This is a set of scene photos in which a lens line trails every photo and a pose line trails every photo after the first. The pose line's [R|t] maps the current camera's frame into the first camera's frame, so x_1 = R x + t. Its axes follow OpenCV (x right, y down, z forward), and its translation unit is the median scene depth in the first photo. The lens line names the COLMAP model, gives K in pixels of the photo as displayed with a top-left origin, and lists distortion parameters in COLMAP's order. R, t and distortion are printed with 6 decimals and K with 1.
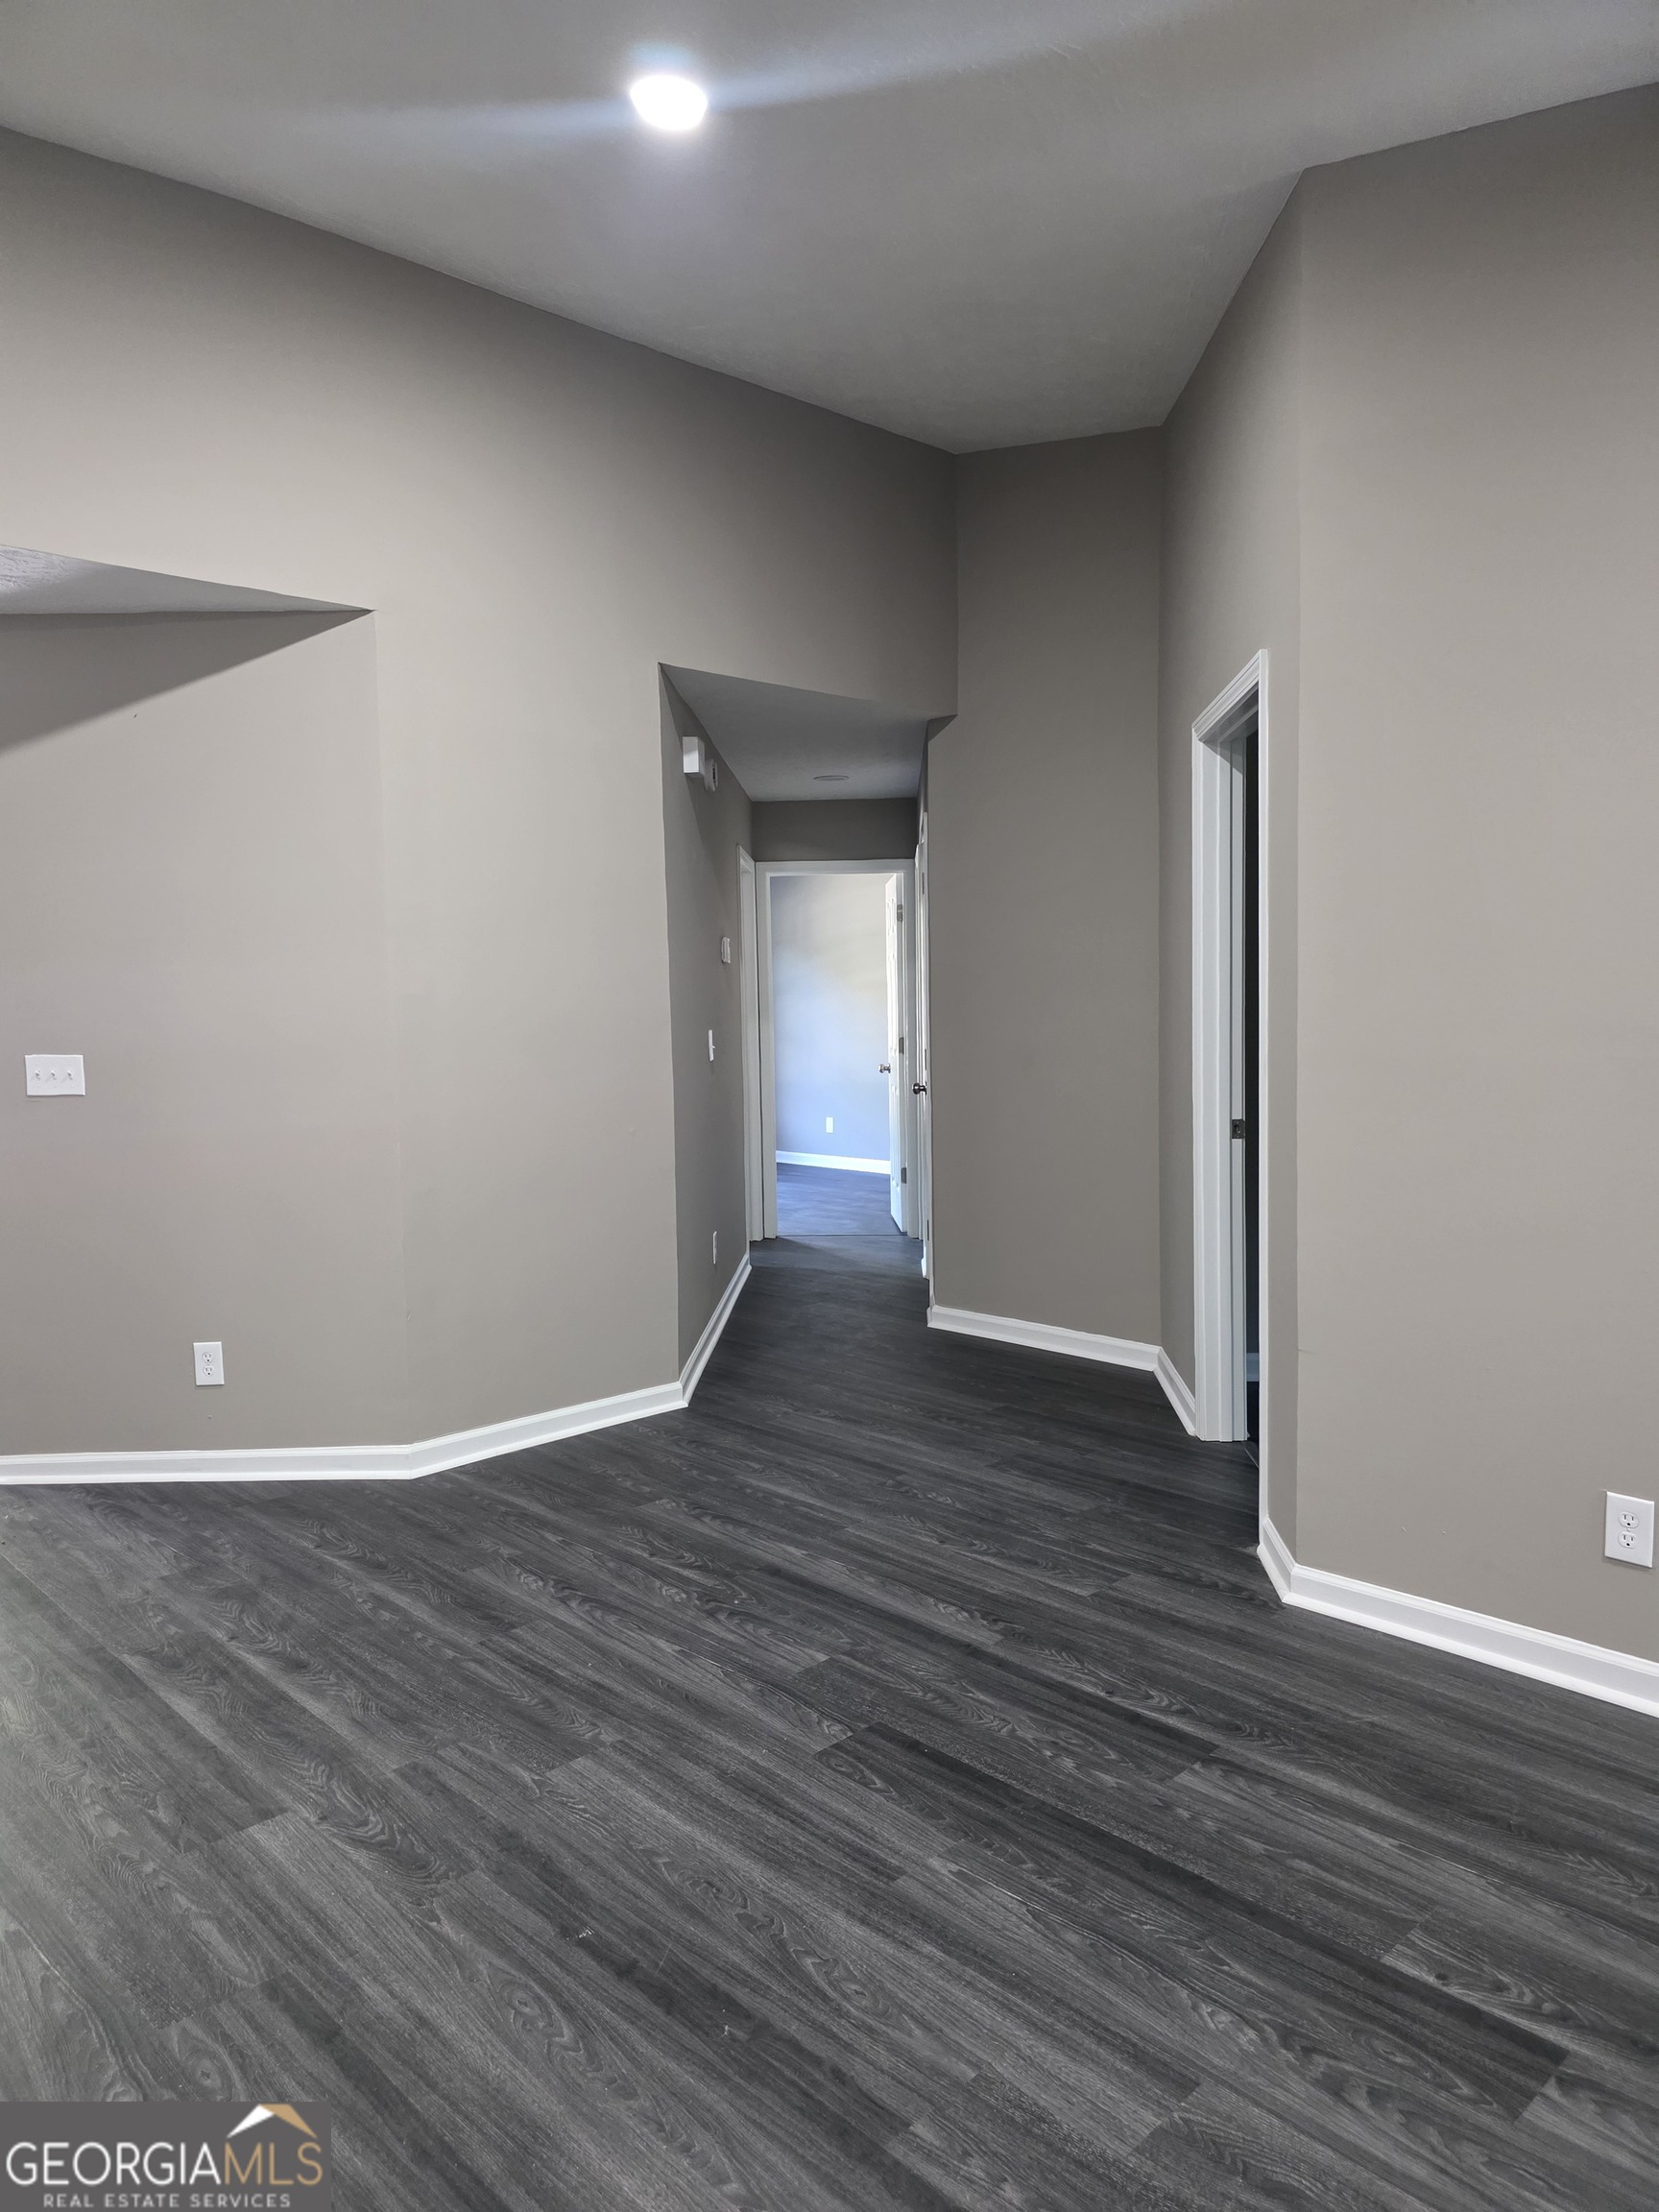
lens RADIAL K [[1489.8, 0, 806.6], [0, 1489.8, 1088.2], [0, 0, 1]] dist [0.055999, -0.049934]
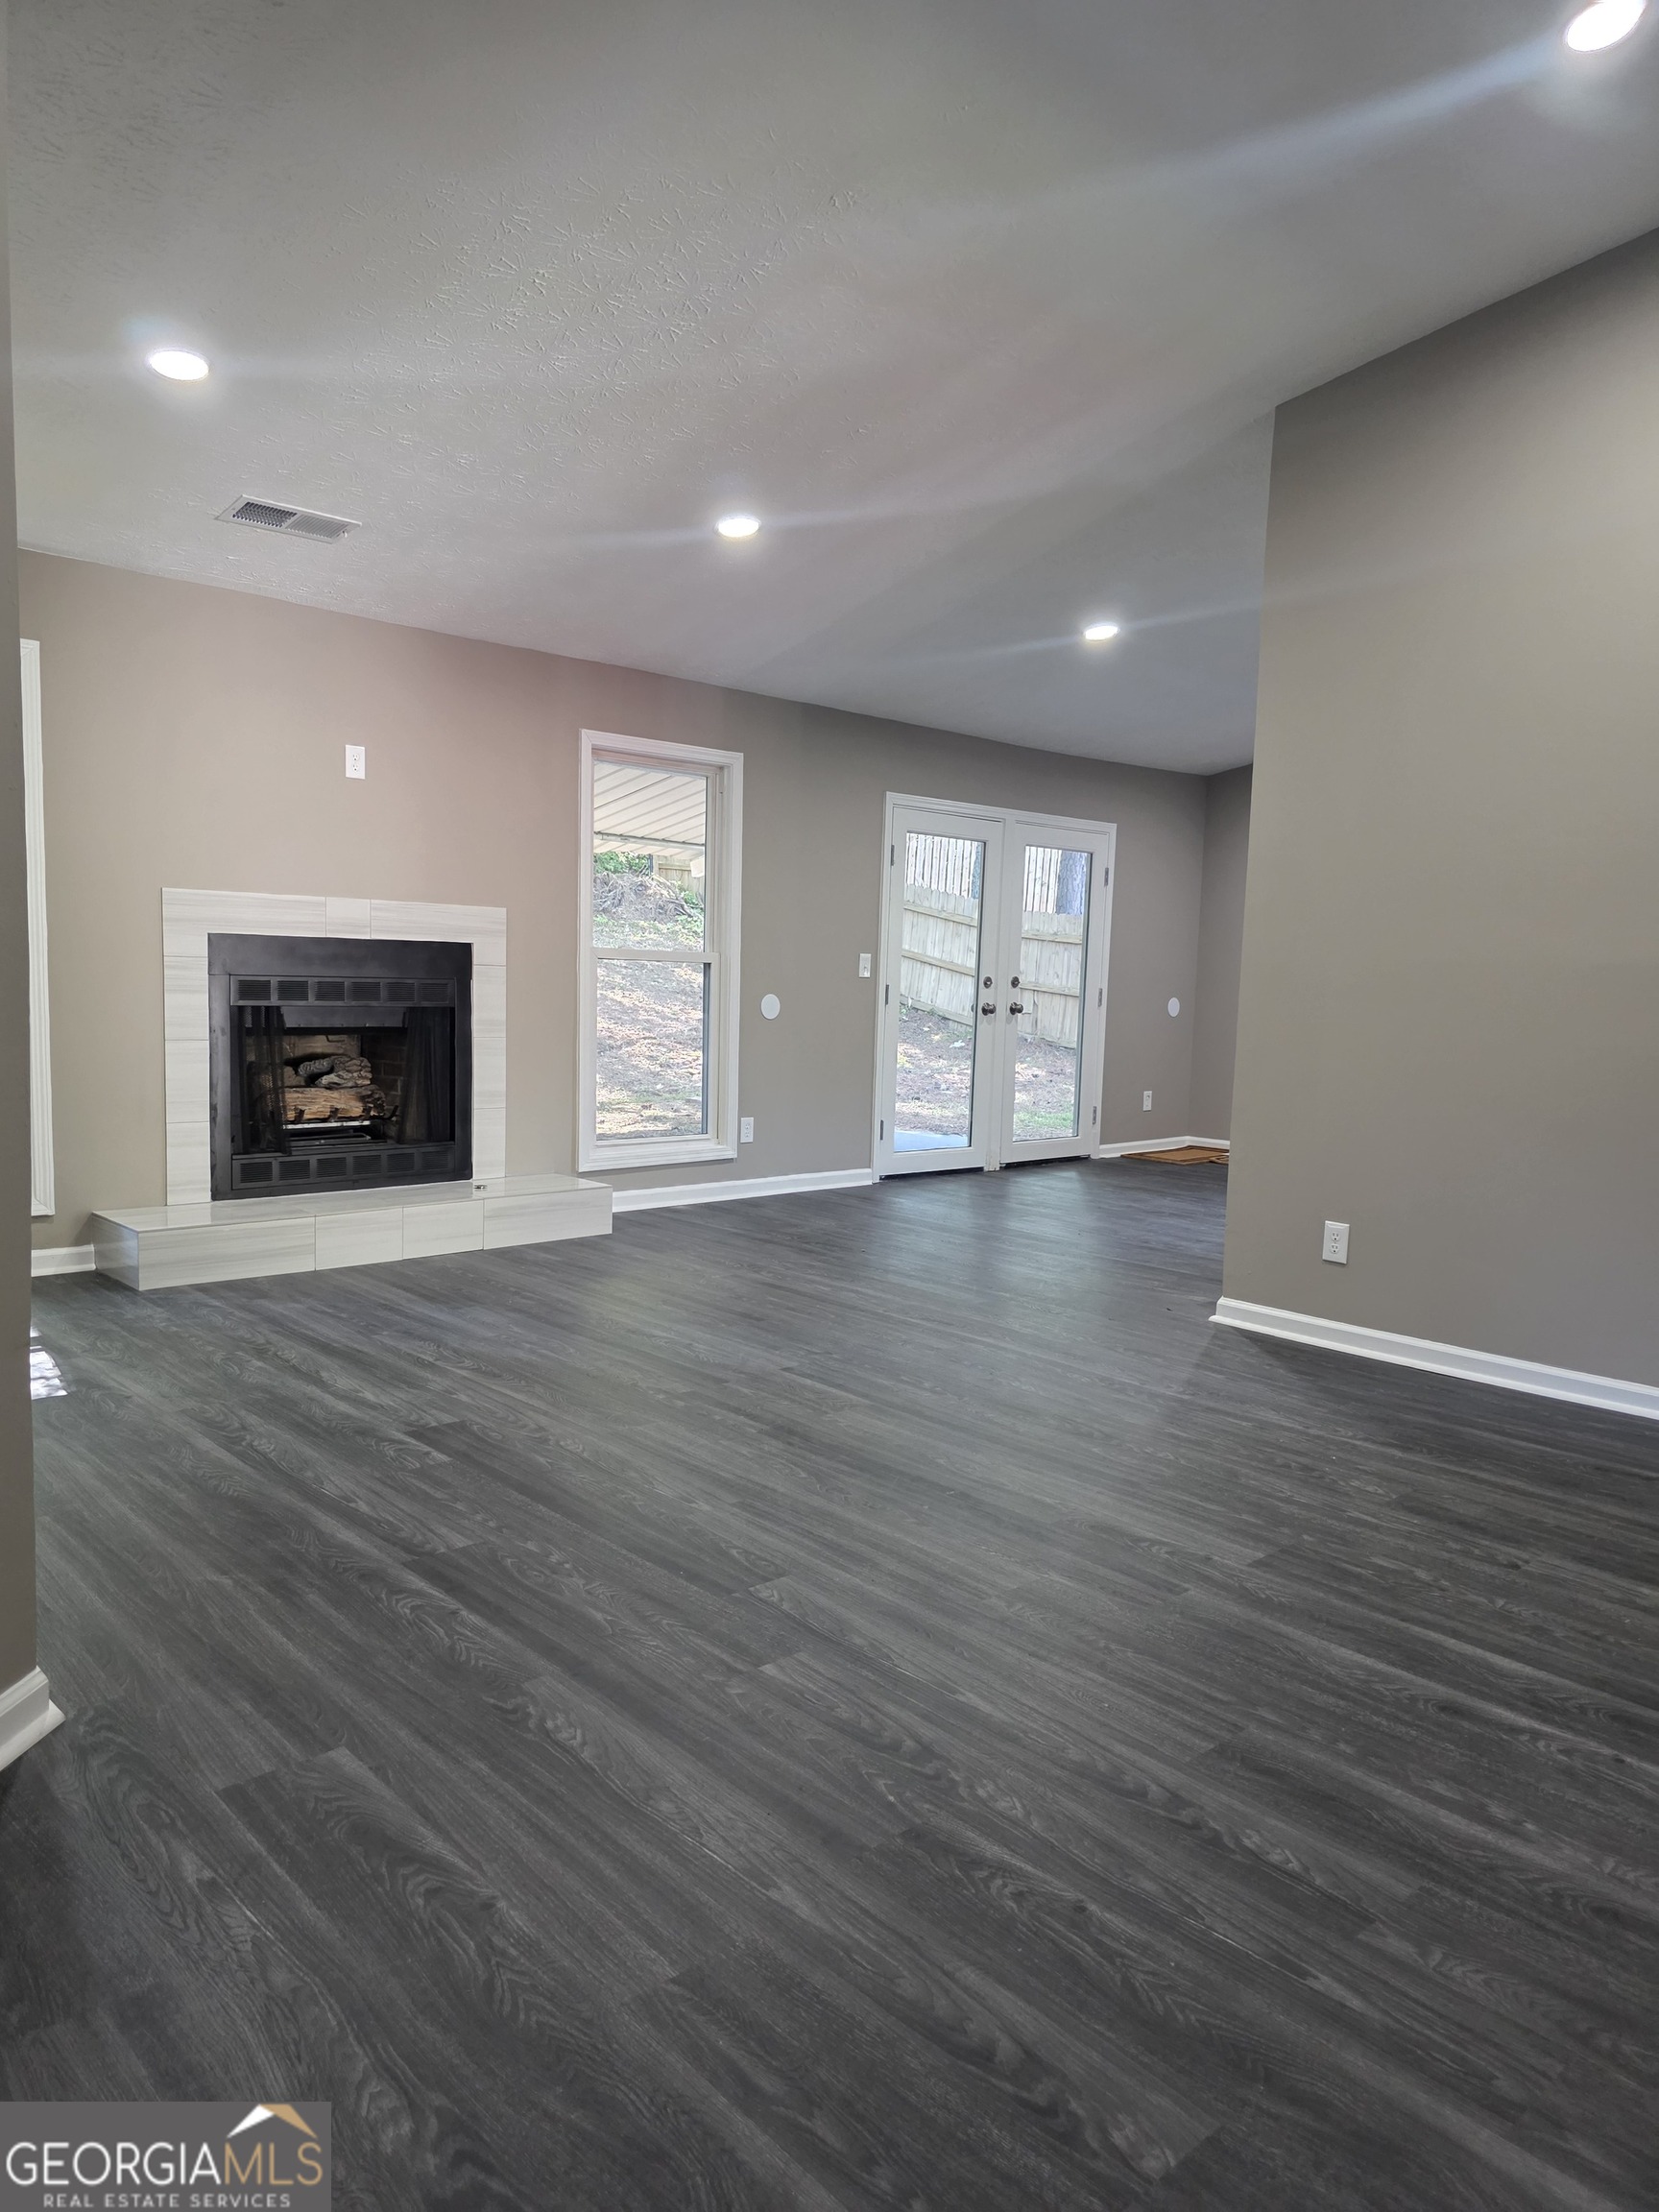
lens RADIAL K [[1489.8, 0, 835.7], [0, 1489.8, 1110.0], [0, 0, 1]] dist [0.055999, -0.049934]
pose [[-0.999922, -0.011052, 0.005754, -0.026462], [-0.010047, 0.988284, 0.152293, -0.031428], [-0.007370, 0.152224, -0.988319, 1.764401]]
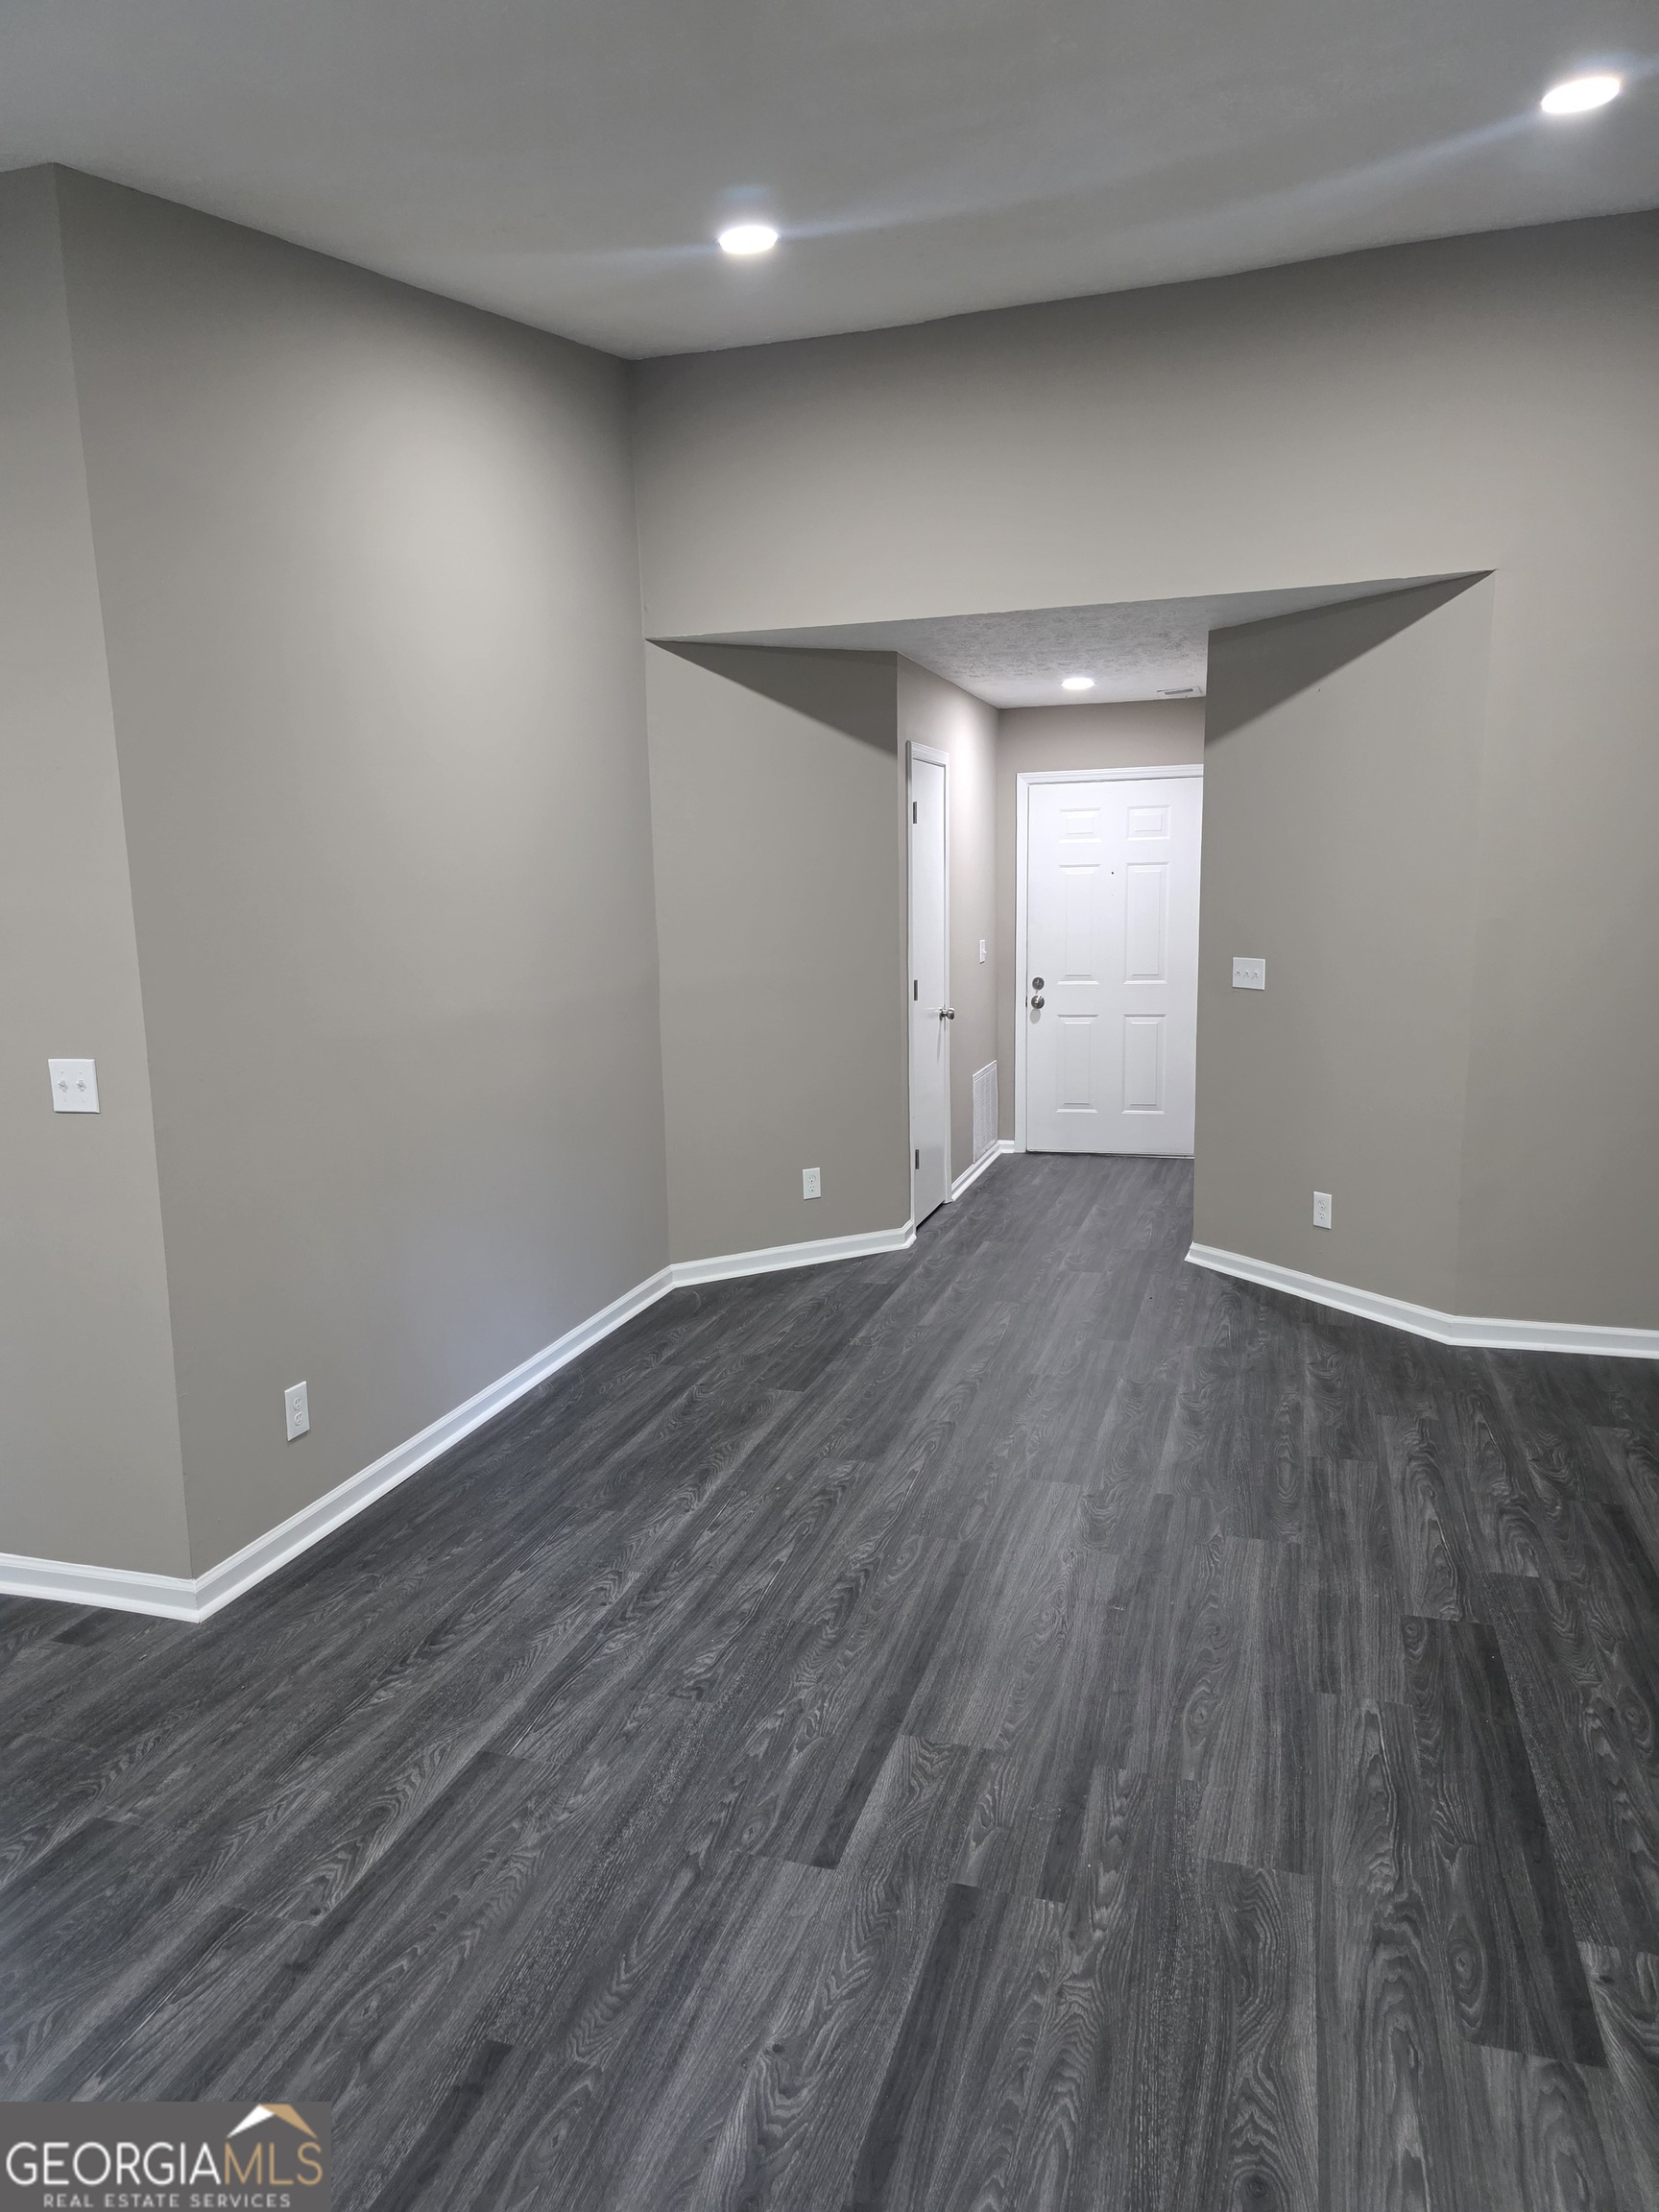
lens RADIAL K [[1489.8, 0, 794.7], [0, 1489.8, 1051.0], [0, 0, 1]] dist [0.055999, -0.049934]
pose [[0.480023, 0.109500, -0.870395, 0.674637], [-0.037321, 0.993830, 0.104446, -0.091872], [0.876462, -0.017653, 0.481148, 0.014802]]
